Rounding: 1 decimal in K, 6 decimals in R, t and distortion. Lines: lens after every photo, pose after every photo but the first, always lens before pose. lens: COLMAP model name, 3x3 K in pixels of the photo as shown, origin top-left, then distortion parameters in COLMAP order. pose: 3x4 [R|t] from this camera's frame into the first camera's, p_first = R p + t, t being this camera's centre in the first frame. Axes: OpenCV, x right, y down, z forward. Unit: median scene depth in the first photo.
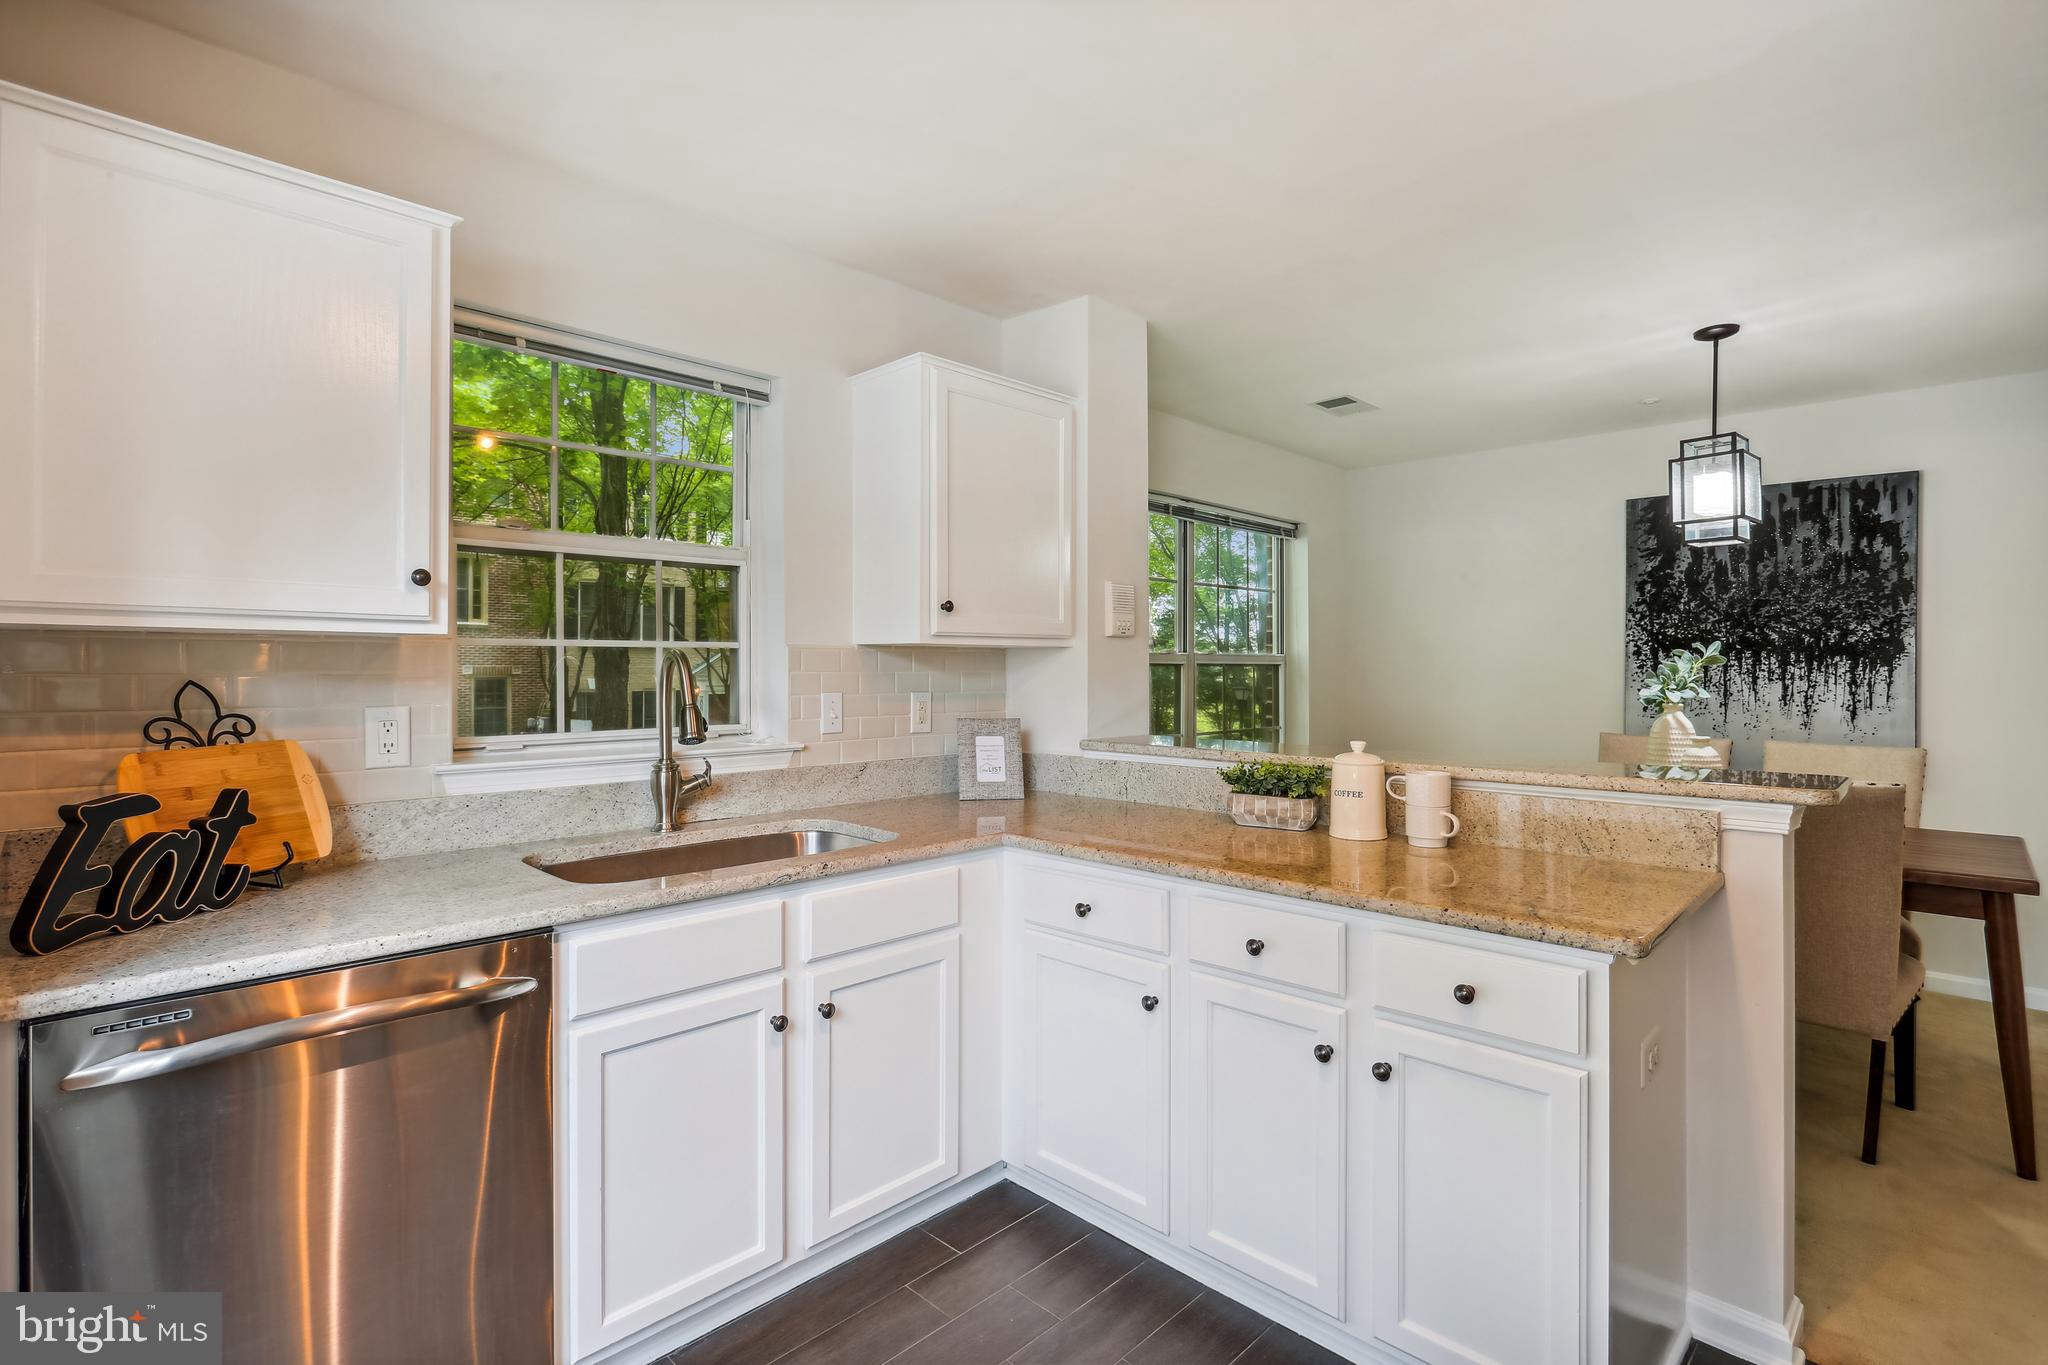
lens RADIAL K [[977.4, 0, 1026.0], [0, 977.4, 667.0], [0, 0, 1]] dist [-0.000821, -0.000575]
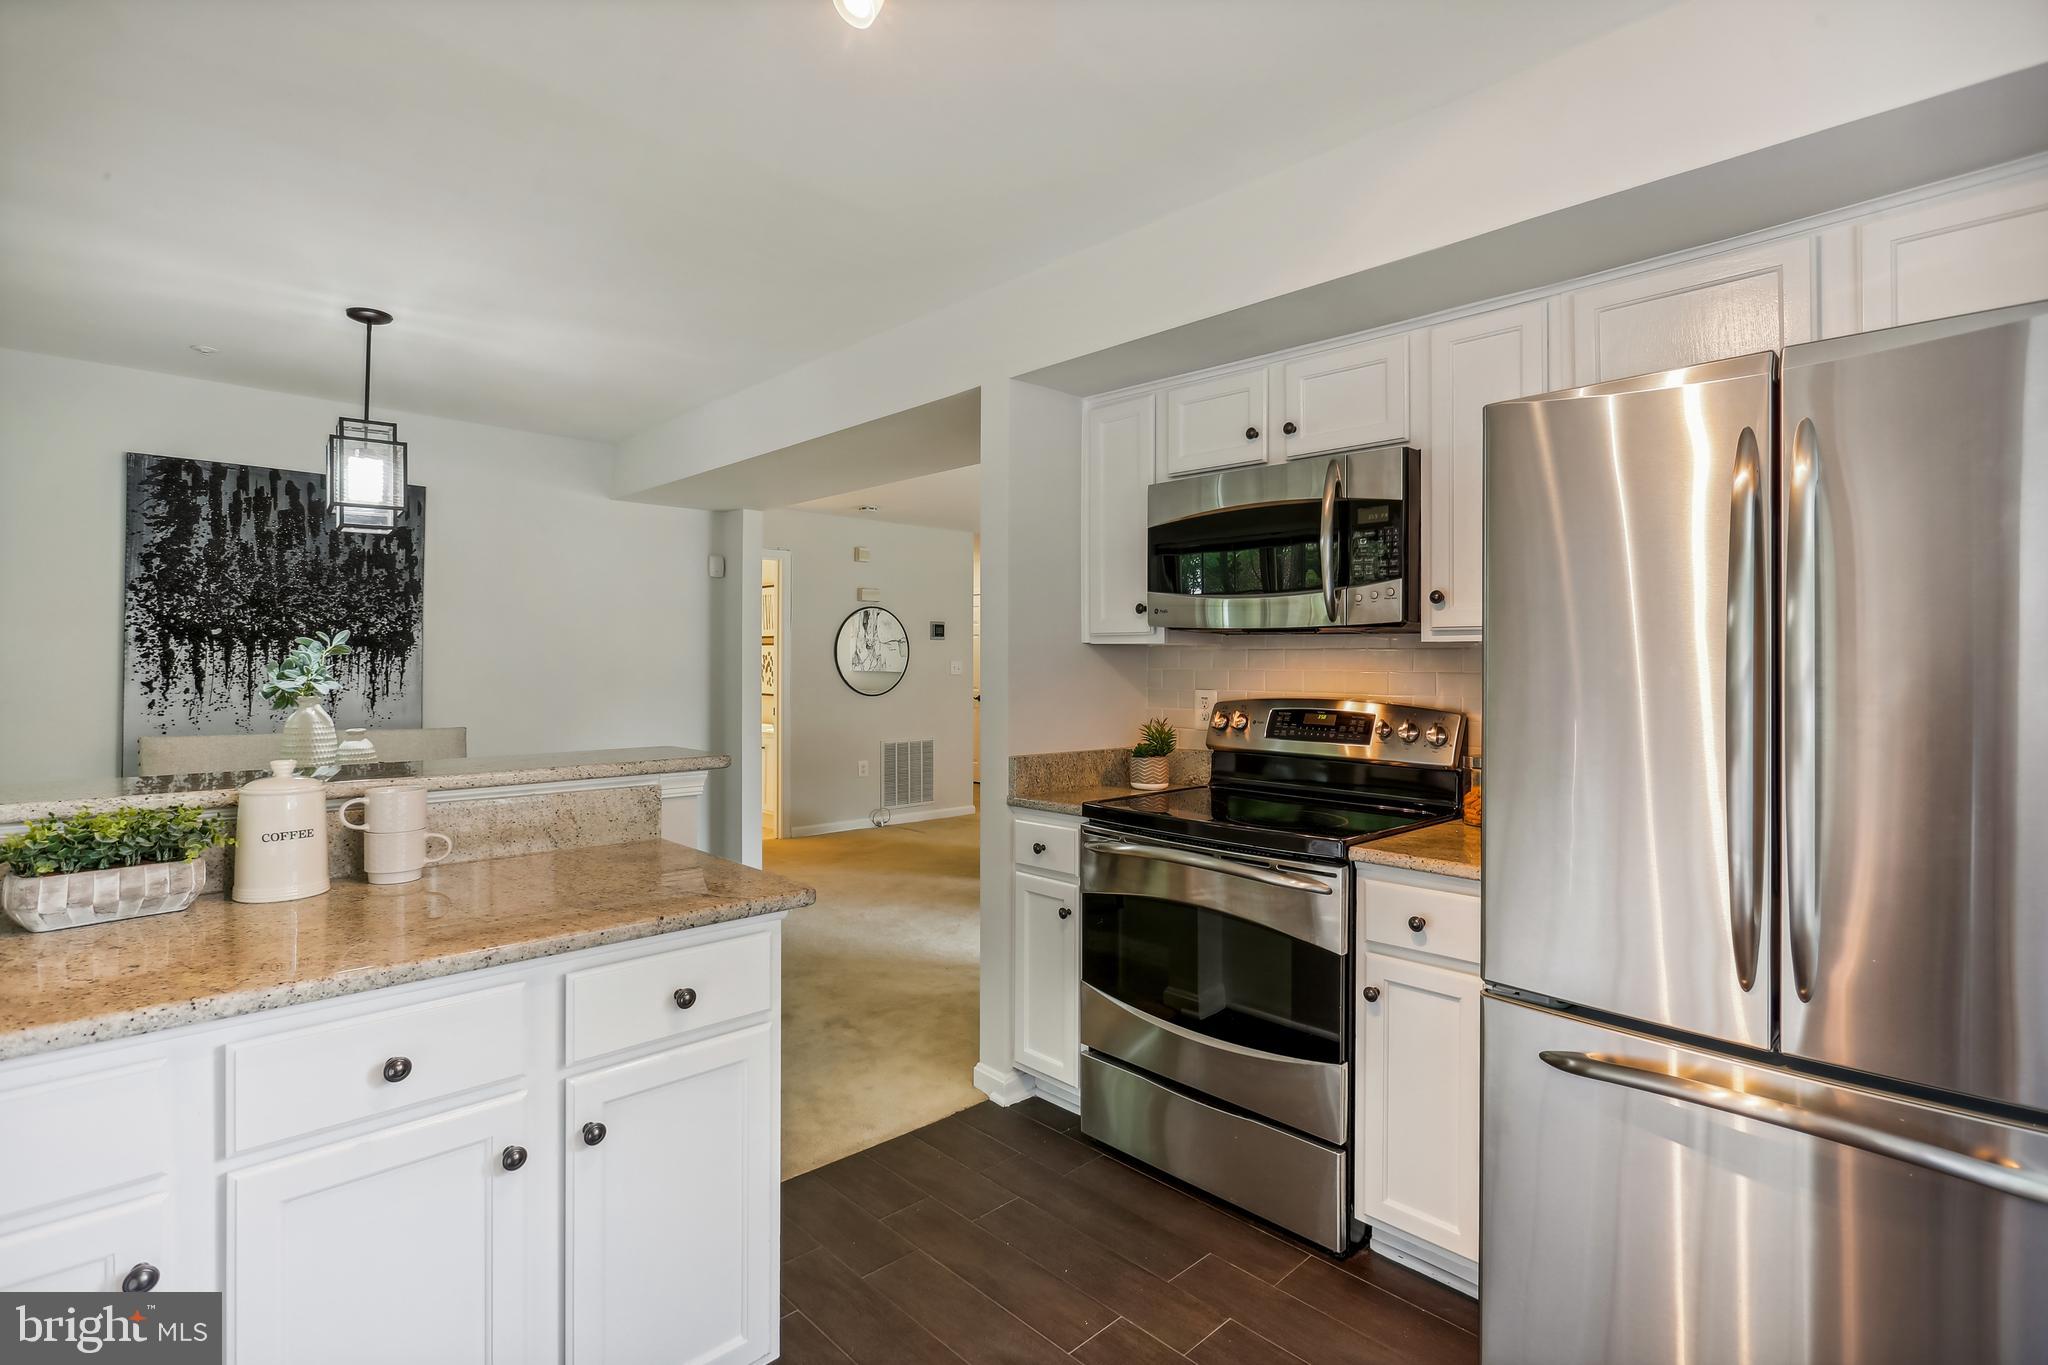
lens RADIAL K [[977.4, 0, 1007.6], [0, 977.4, 657.7], [0, 0, 1]] dist [-0.000821, -0.000575]
pose [[0.052666, 0.004662, 0.998601, -0.185940], [-0.006222, 0.999971, -0.004340, 0.000837], [-0.998593, -0.005985, 0.052694, 0.239038]]
